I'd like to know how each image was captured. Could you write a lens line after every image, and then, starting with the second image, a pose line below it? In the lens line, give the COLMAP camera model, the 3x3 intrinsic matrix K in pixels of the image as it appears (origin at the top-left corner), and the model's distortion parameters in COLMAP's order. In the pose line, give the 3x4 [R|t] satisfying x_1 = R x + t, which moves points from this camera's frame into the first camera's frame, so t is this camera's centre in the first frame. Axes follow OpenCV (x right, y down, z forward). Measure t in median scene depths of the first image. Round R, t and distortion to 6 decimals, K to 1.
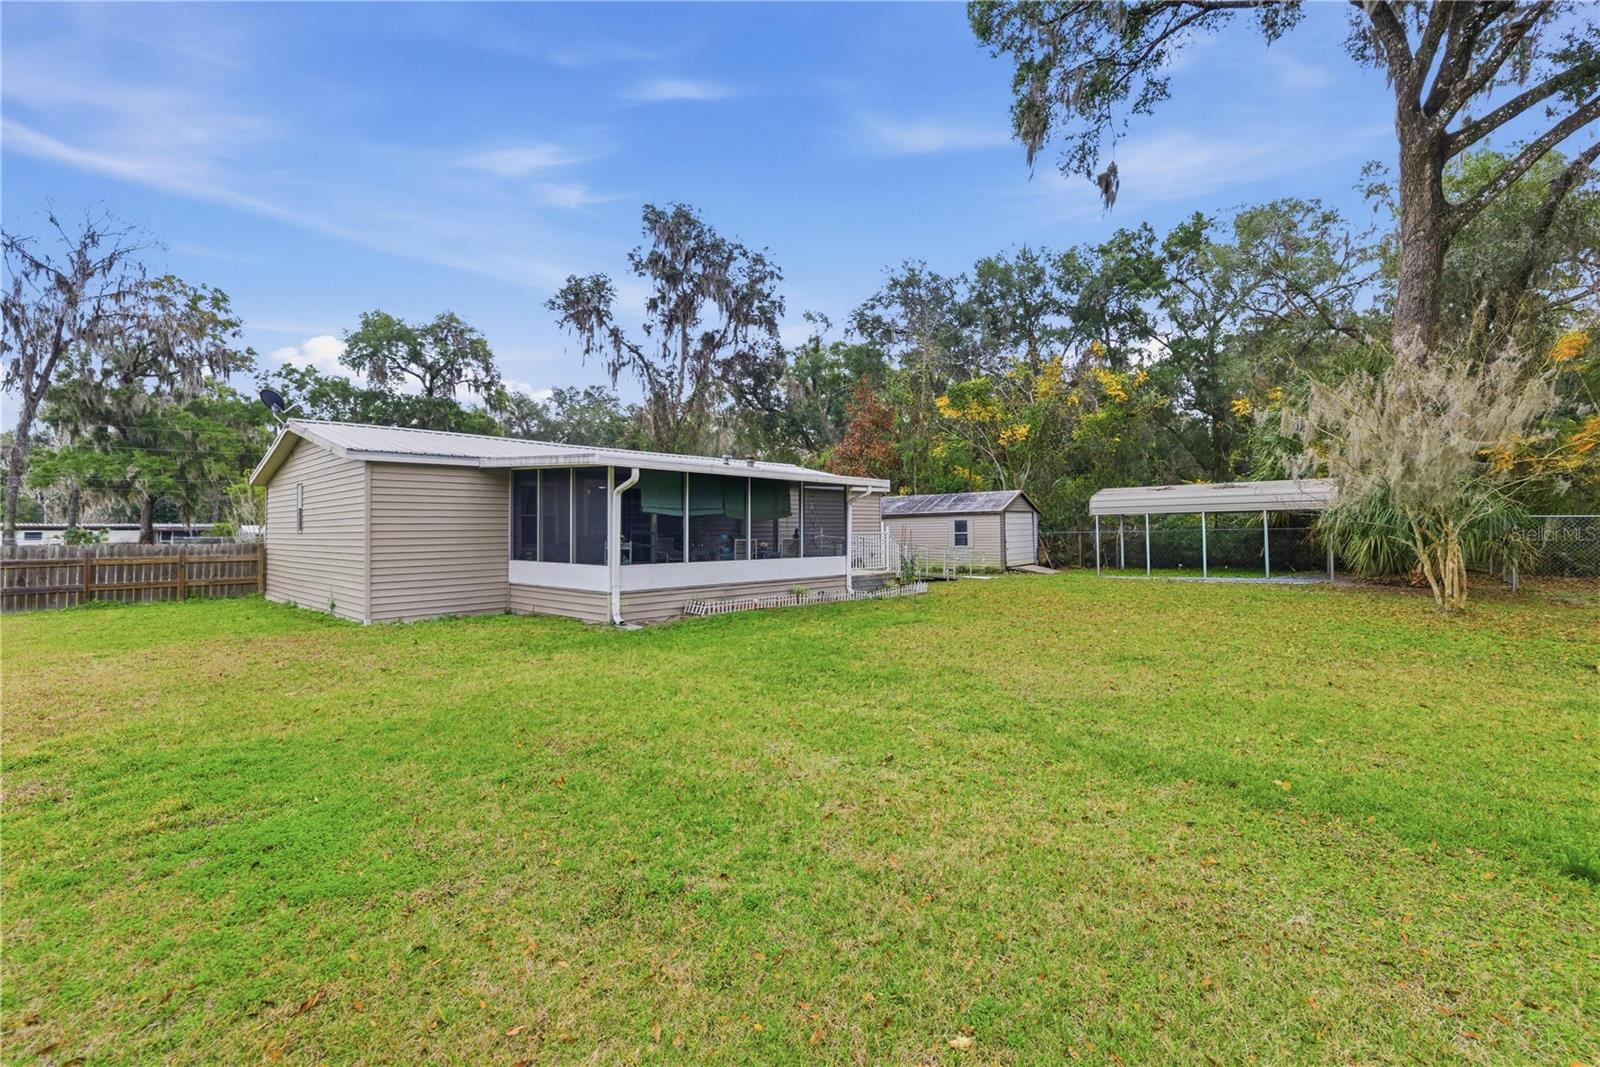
lens RADIAL K [[674.7, 0, 798.3], [0, 674.7, 512.2], [0, 0, 1]] dist [-0.000285, -0.000027]
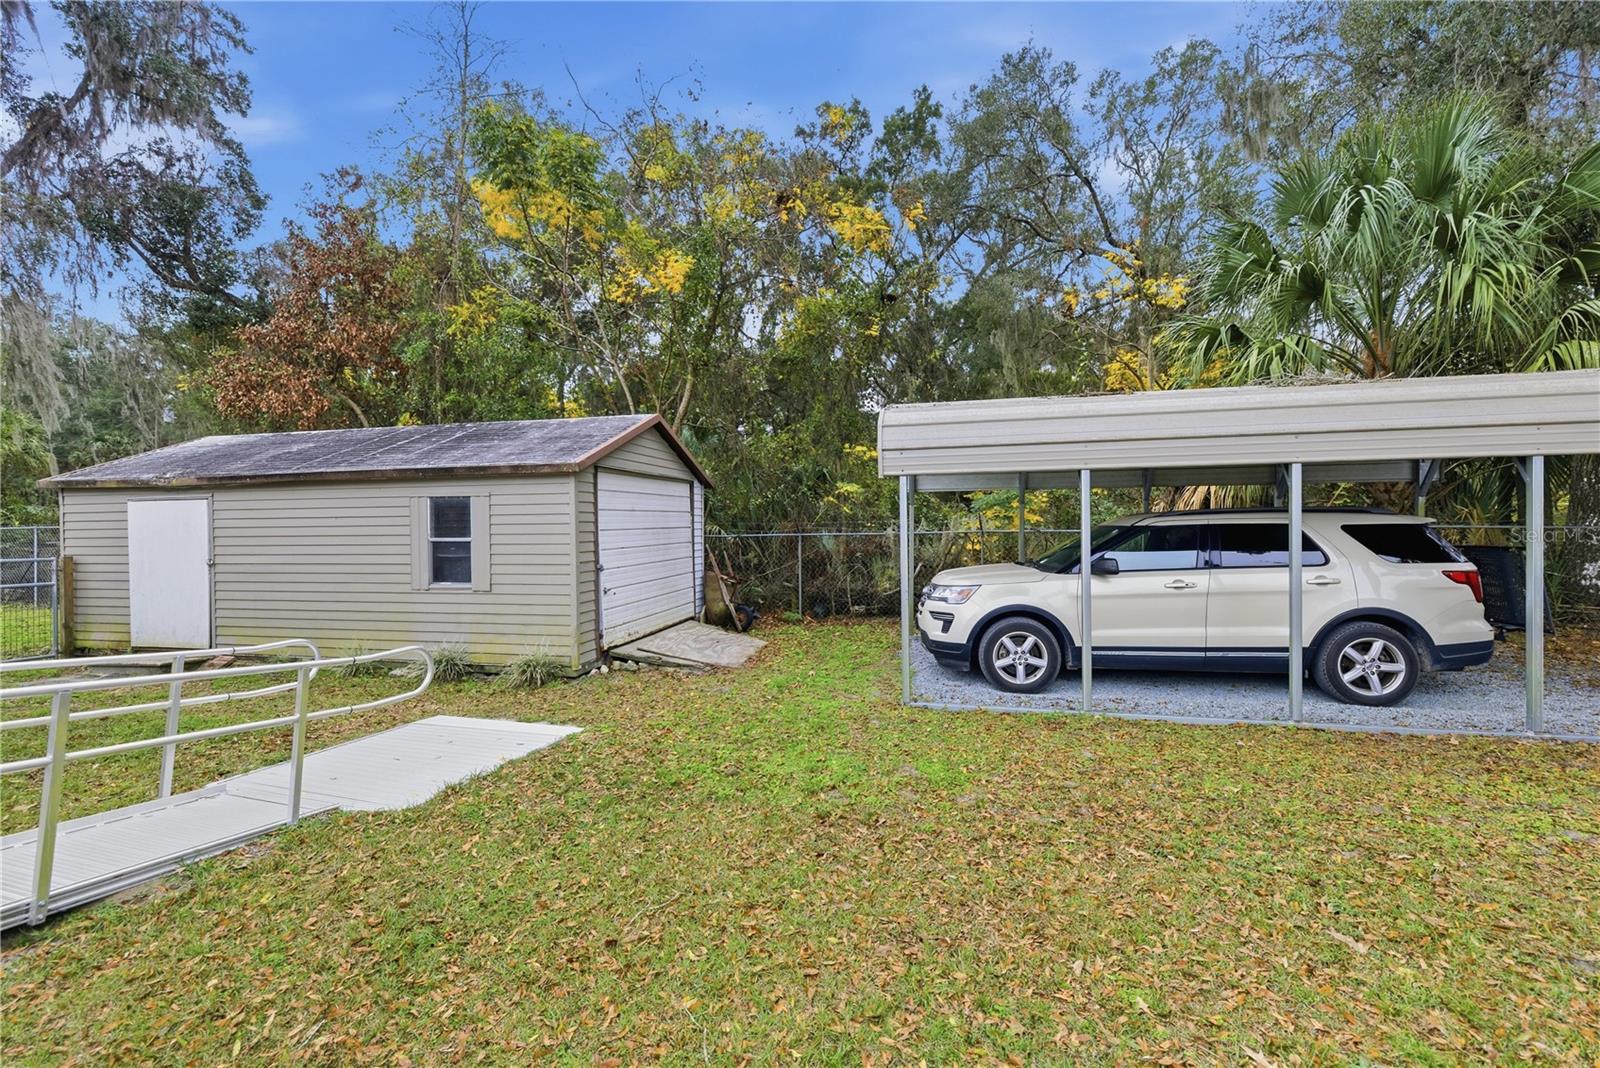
lens RADIAL K [[682.5, 0, 807.7], [0, 682.5, 536.0], [0, 0, 1]] dist [0.009042, -0.000367]
pose [[0.889508, -0.005785, 0.456883, 0.140564], [-0.012381, 0.999247, 0.036759, 0.009438], [-0.456752, -0.038354, 0.888767, 0.383279]]
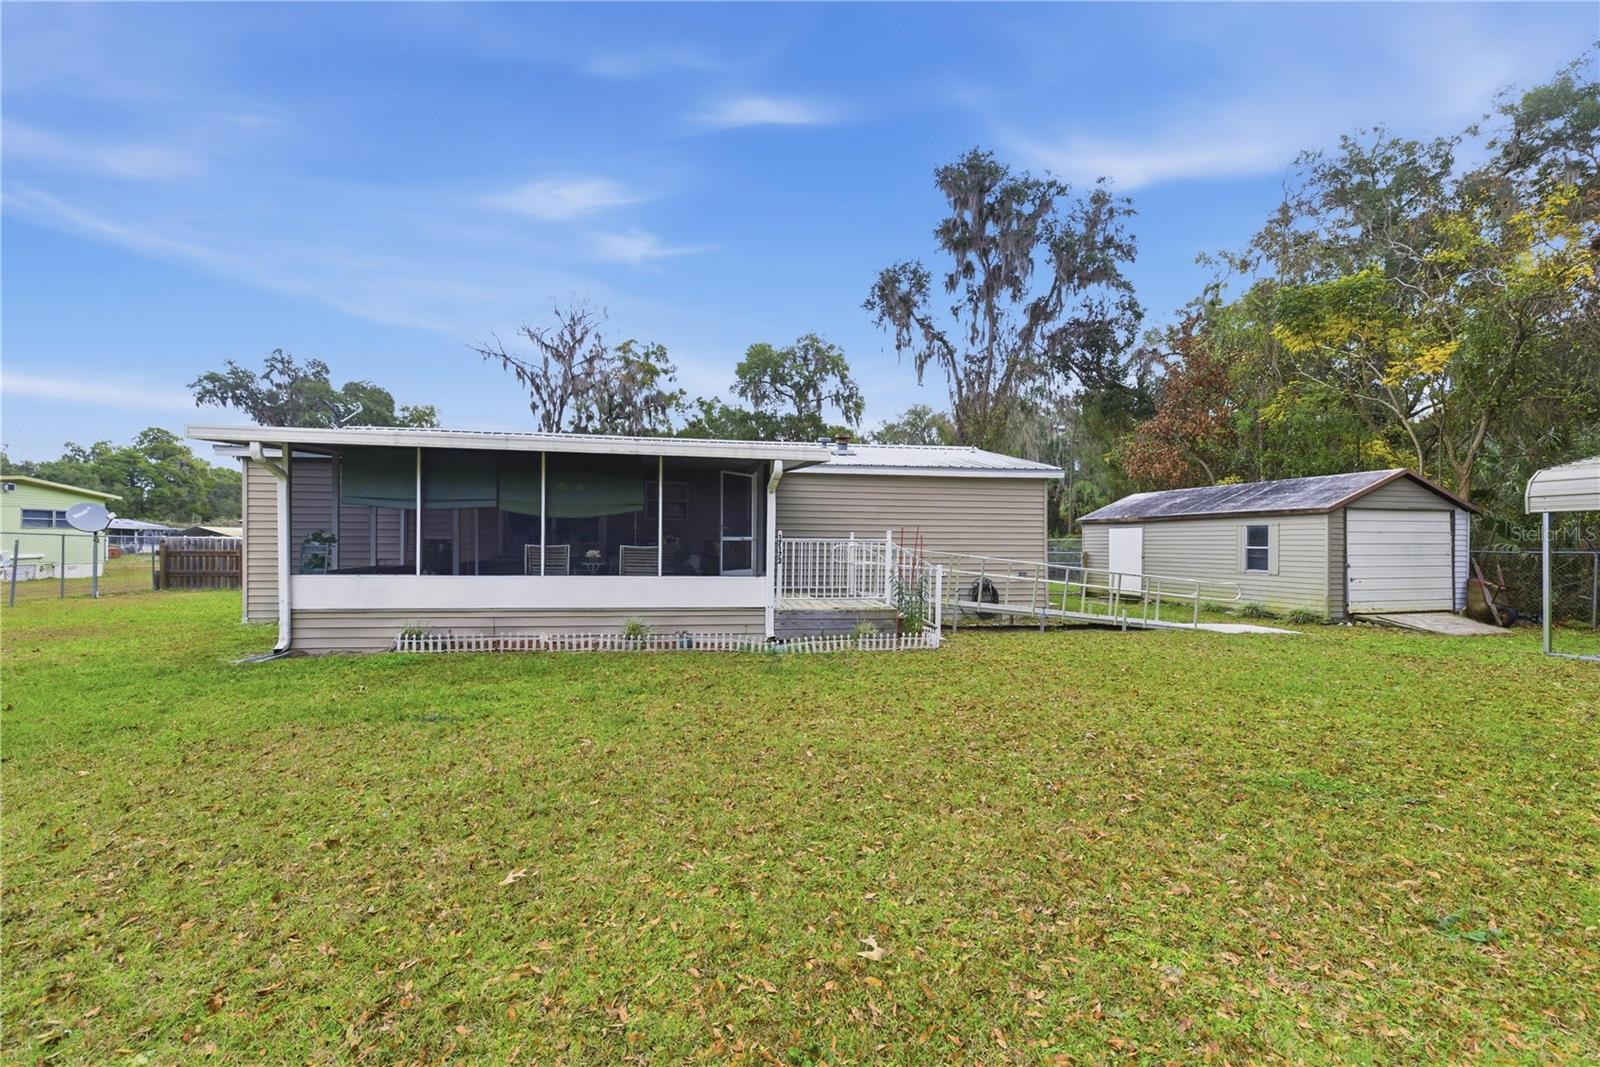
lens RADIAL K [[673.8, 0, 798.4], [0, 673.8, 537.7], [0, 0, 1]] dist [0.001998, 0.000052]
pose [[0.804044, 0.012741, -0.594433, 0.154900], [0.000896, 0.999743, 0.022640, 0.005237], [0.594568, -0.018736, 0.803827, 0.178708]]
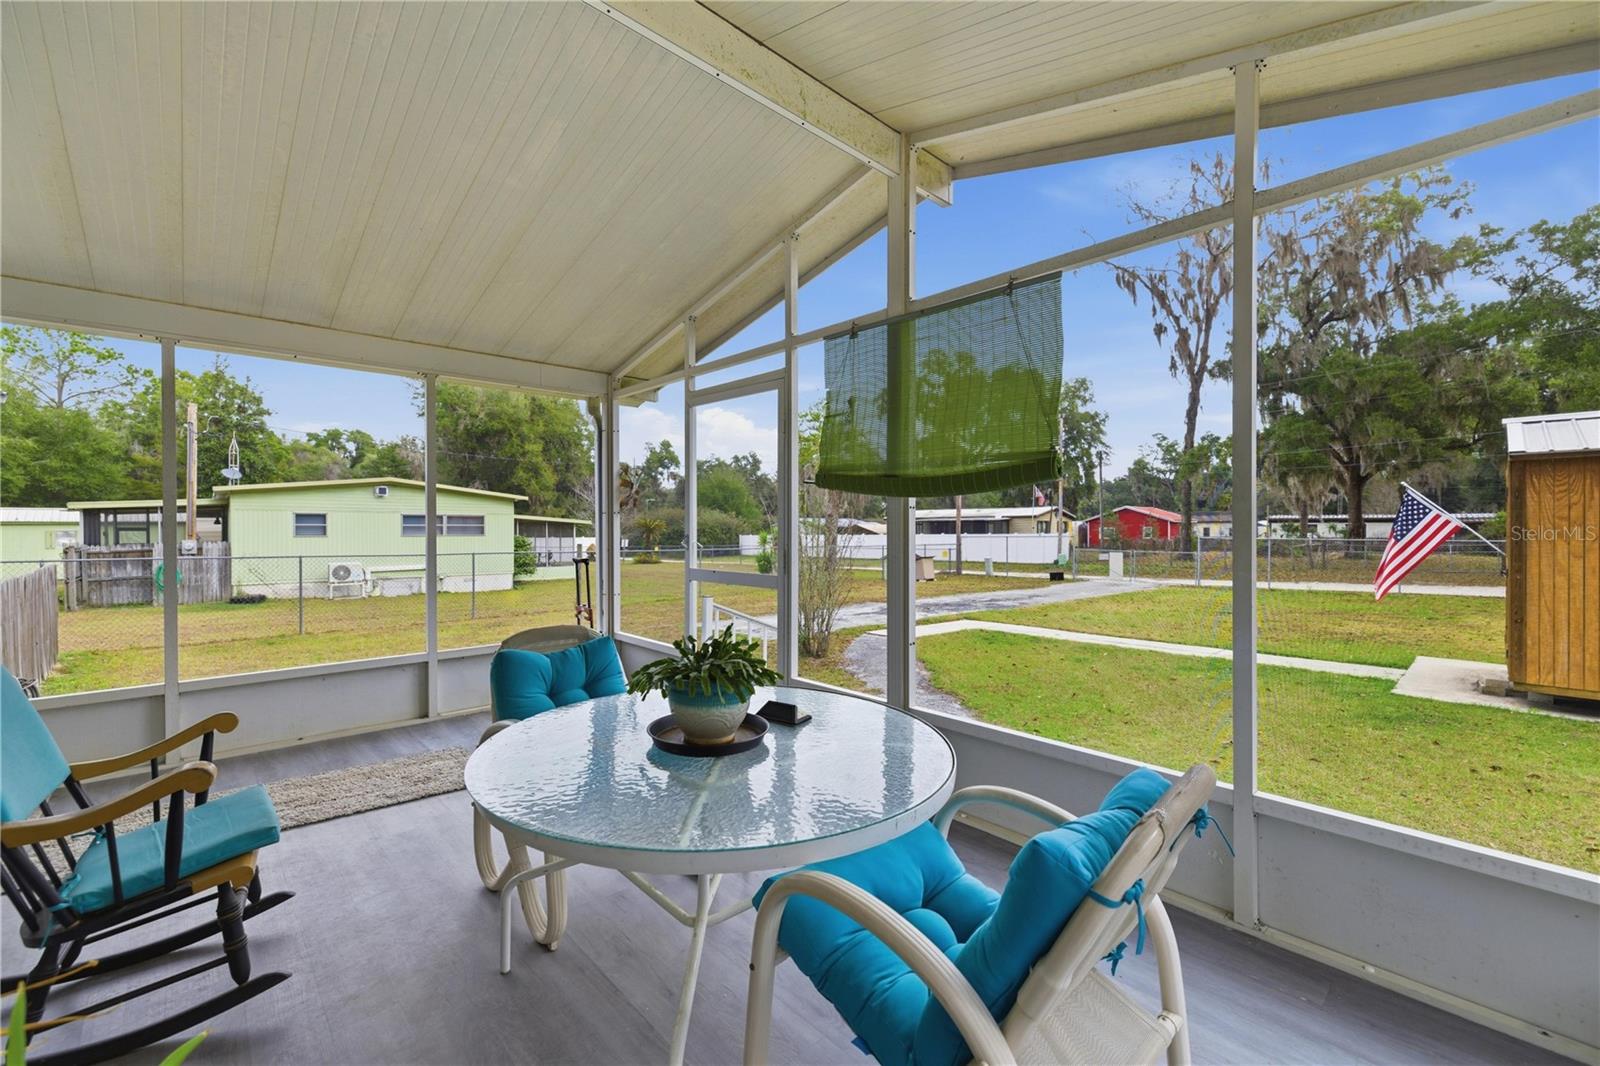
lens RADIAL K [[673.8, 0, 798.4], [0, 673.8, 537.2], [0, 0, 1]] dist [0.001998, 0.000052]
pose [[-0.057523, 0.009658, -0.998297, -0.224139], [0.037379, 0.999273, 0.007513, 0.017688], [0.997644, -0.036883, -0.057842, 0.577984]]
